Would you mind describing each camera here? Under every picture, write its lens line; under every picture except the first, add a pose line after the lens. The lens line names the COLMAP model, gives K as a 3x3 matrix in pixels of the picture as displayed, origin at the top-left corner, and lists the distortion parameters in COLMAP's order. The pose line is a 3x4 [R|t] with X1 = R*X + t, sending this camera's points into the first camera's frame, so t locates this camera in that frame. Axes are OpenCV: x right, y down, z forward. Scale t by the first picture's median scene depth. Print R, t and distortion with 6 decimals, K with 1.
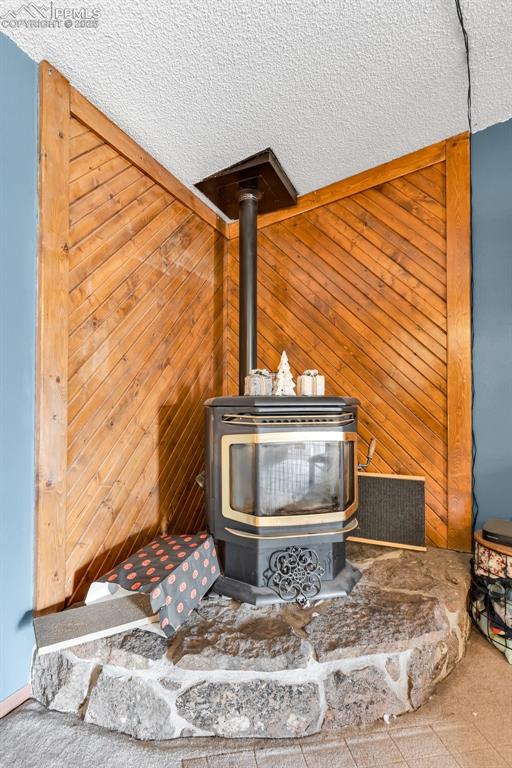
lens RADIAL K [[377.9, 0, 254.6], [0, 377.9, 387.9], [0, 0, 1]] dist [0.017175, -0.000294]
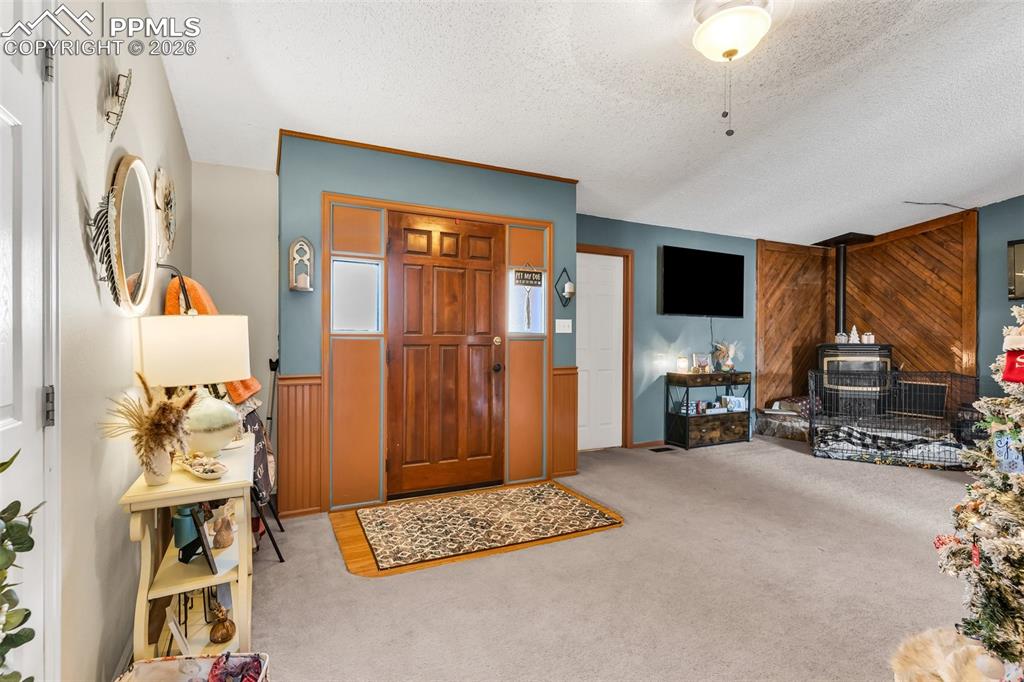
lens RADIAL K [[503.8, 0, 508.5], [0, 503.8, 344.9], [0, 0, 1]] dist [0.017175, -0.000294]
pose [[0.791532, 0.007703, -0.611079, 0.257033], [0.020970, 0.998989, 0.039756, -0.119409], [0.610768, -0.044282, 0.790571, -2.426712]]
